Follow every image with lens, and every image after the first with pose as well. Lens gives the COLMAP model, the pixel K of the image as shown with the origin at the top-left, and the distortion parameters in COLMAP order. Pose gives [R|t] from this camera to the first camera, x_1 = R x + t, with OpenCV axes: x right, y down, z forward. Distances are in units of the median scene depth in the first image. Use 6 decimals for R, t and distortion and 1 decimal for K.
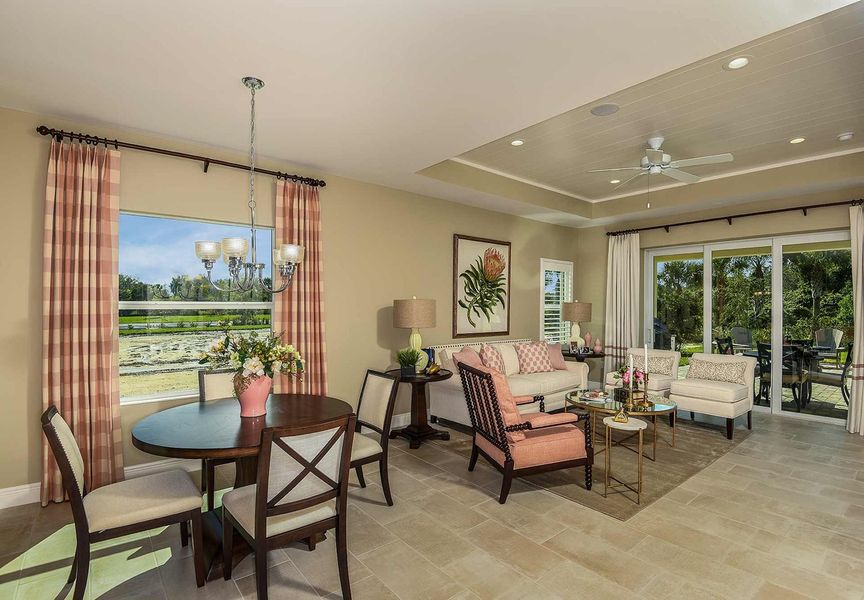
lens RADIAL K [[419.7, 0, 446.3], [0, 419.7, 311.9], [0, 0, 1]] dist [-0.002156, -0.027646]
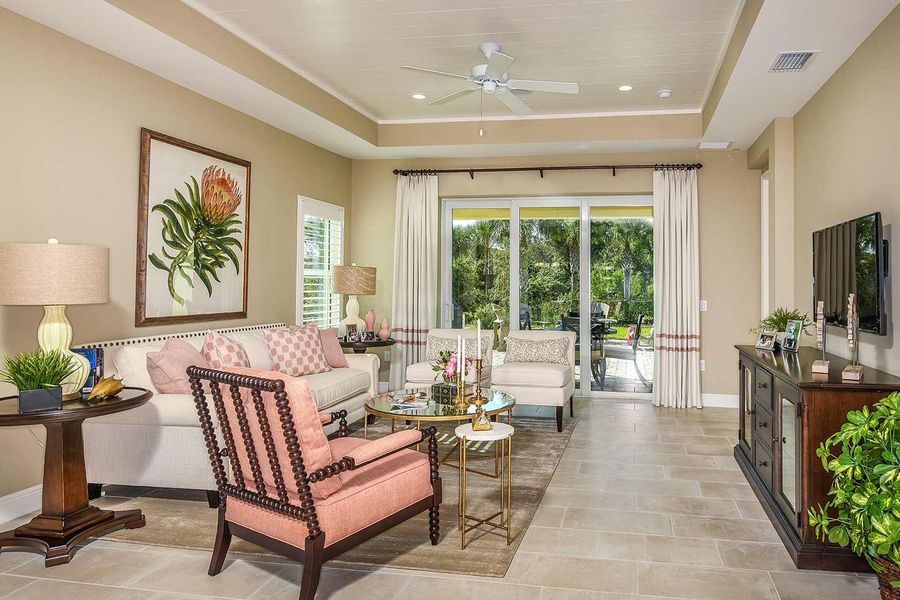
lens RADIAL K [[568.3, 0, 553.2], [0, 568.3, 278.8], [0, 0, 1]] dist [0.001693, -0.002430]
pose [[0.750381, 0.009788, 0.660933, -0.062029], [0.002898, 0.999832, -0.018096, 0.017540], [-0.660999, 0.015494, 0.750227, 0.122878]]
